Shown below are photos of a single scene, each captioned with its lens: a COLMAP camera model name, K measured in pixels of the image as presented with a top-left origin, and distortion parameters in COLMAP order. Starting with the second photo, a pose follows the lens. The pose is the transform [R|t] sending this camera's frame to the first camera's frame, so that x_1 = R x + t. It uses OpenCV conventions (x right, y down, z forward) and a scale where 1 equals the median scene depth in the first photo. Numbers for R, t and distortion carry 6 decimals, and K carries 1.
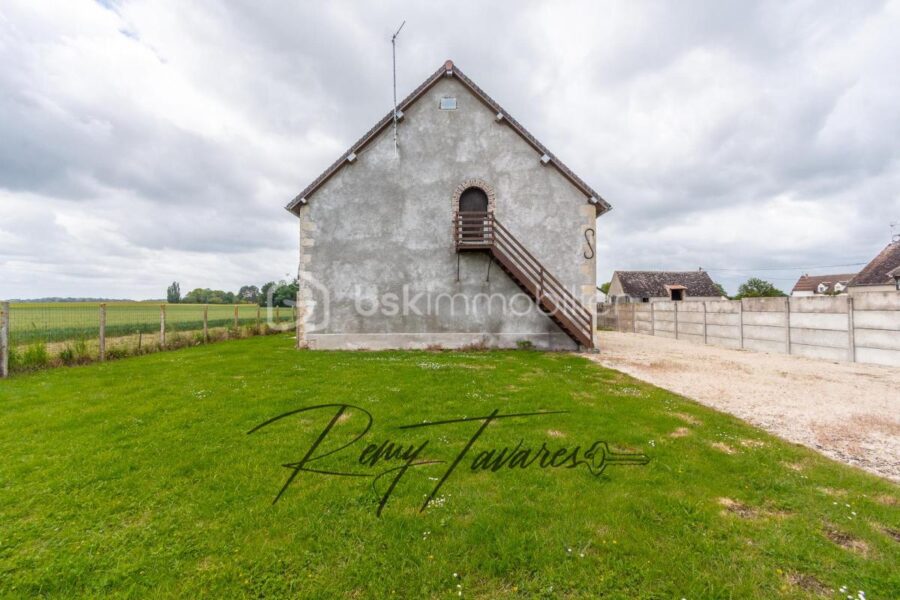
lens RADIAL K [[393.0, 0, 449.5], [0, 393.0, 296.4], [0, 0, 1]] dist [-0.004965, -0.000035]
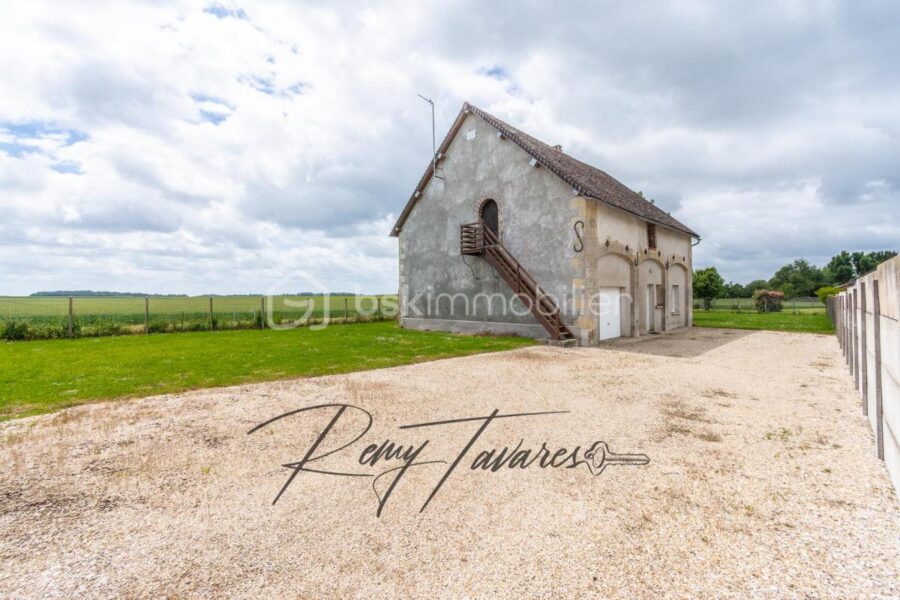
lens RADIAL K [[398.2, 0, 455.6], [0, 398.2, 294.7], [0, 0, 1]] dist [0.002071, -0.003022]
pose [[0.699877, -0.003384, -0.714256, 0.861733], [0.019514, 0.999706, 0.014386, -0.009216], [0.713997, -0.024006, 0.699737, 0.078328]]
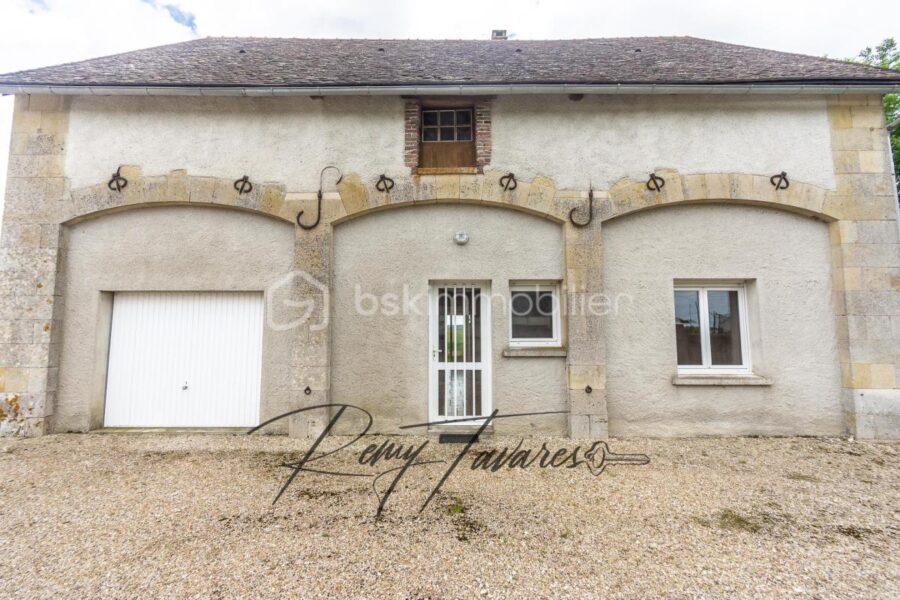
lens RADIAL K [[393.0, 0, 439.1], [0, 393.0, 285.5], [0, 0, 1]] dist [-0.004965, -0.000035]
pose [[-0.019114, -0.088897, -0.995857, 0.788030], [0.019010, 0.995827, -0.089259, 0.031375], [0.999637, -0.020637, -0.017344, 1.471081]]
